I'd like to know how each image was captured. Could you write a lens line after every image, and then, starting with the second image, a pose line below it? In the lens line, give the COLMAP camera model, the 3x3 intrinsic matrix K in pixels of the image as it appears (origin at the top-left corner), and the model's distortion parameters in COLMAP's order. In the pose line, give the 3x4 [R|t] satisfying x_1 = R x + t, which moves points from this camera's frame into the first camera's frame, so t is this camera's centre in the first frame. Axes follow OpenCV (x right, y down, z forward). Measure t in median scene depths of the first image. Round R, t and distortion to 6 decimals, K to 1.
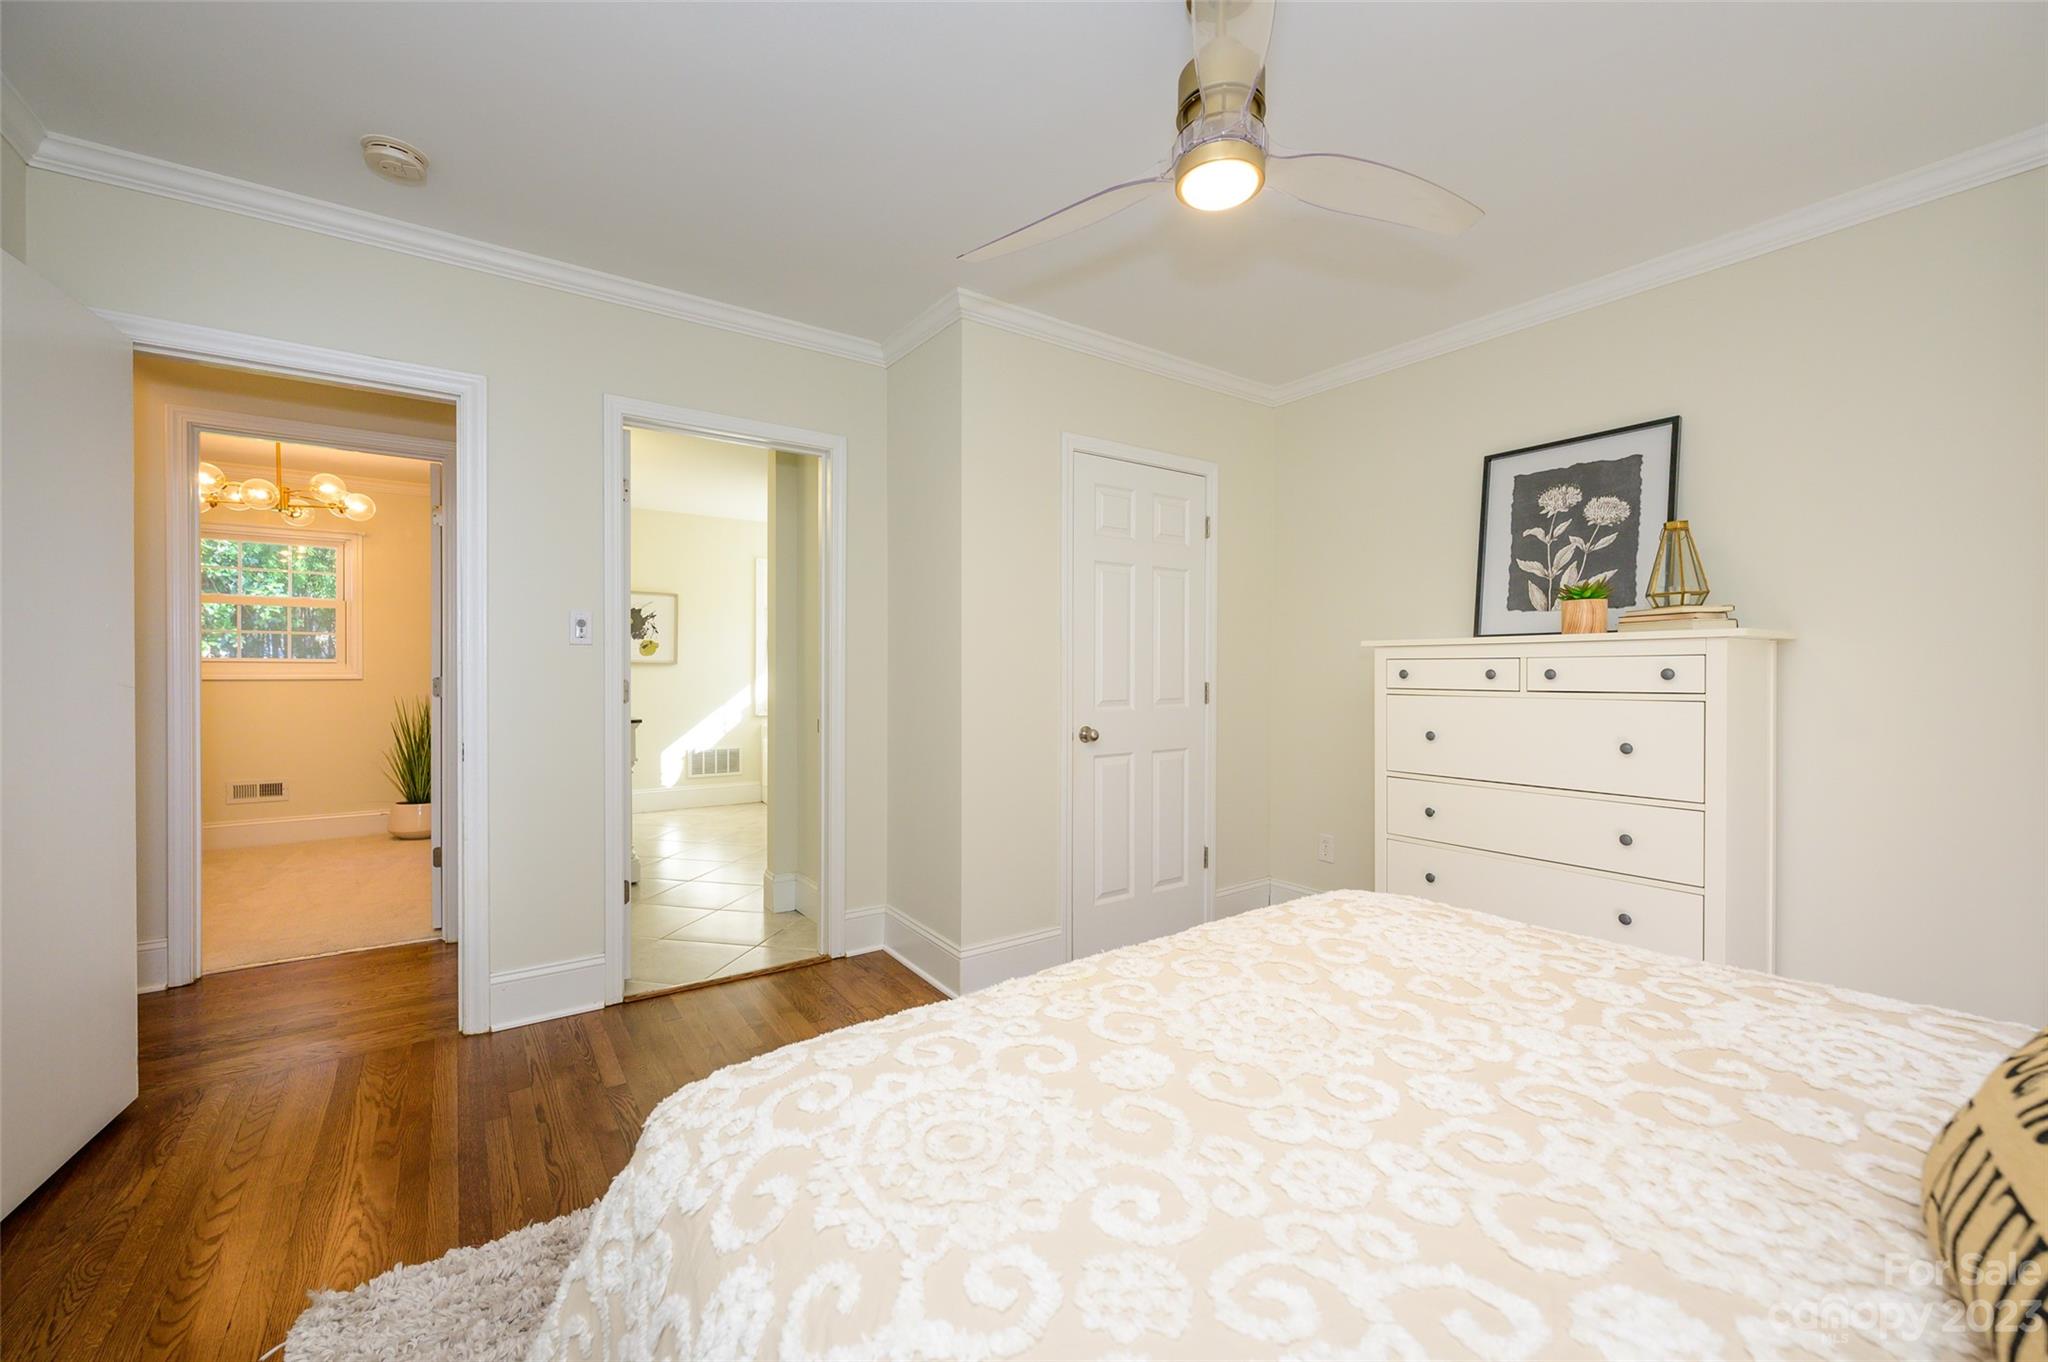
lens RADIAL K [[810.1, 0, 1009.7], [0, 810.1, 683.5], [0, 0, 1]] dist [-0.001846, 0.000672]
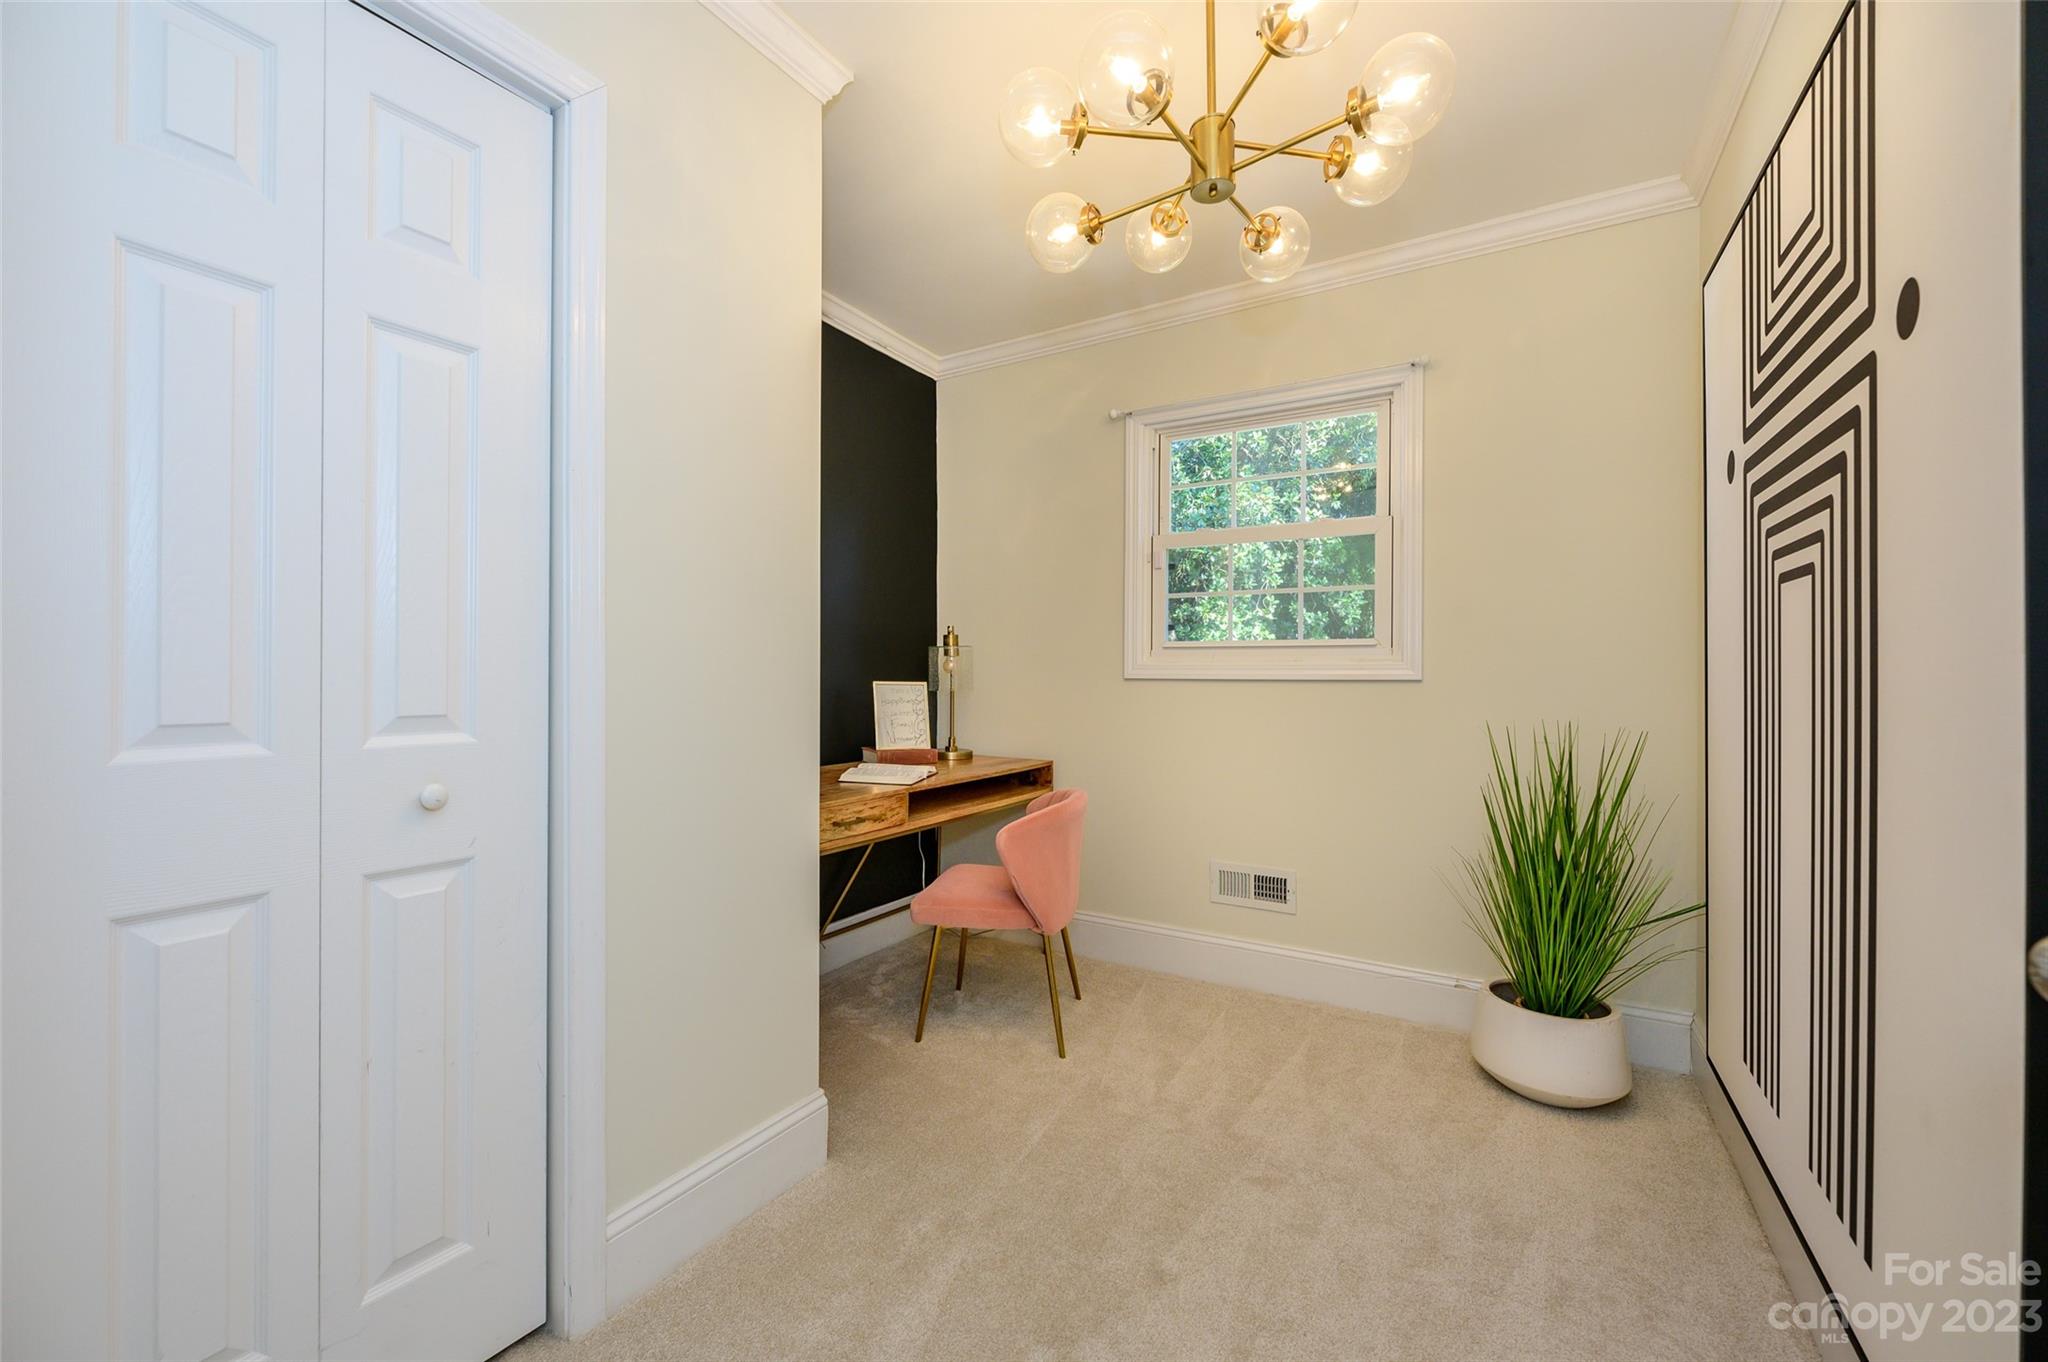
lens RADIAL K [[810.1, 0, 1014.3], [0, 810.1, 675.4], [0, 0, 1]] dist [-0.001846, 0.000672]
pose [[0.407997, -0.002010, -0.912981, -0.486285], [-0.013758, 0.999870, -0.008350, -0.002332], [0.912879, 0.015968, 0.407917, 0.615777]]
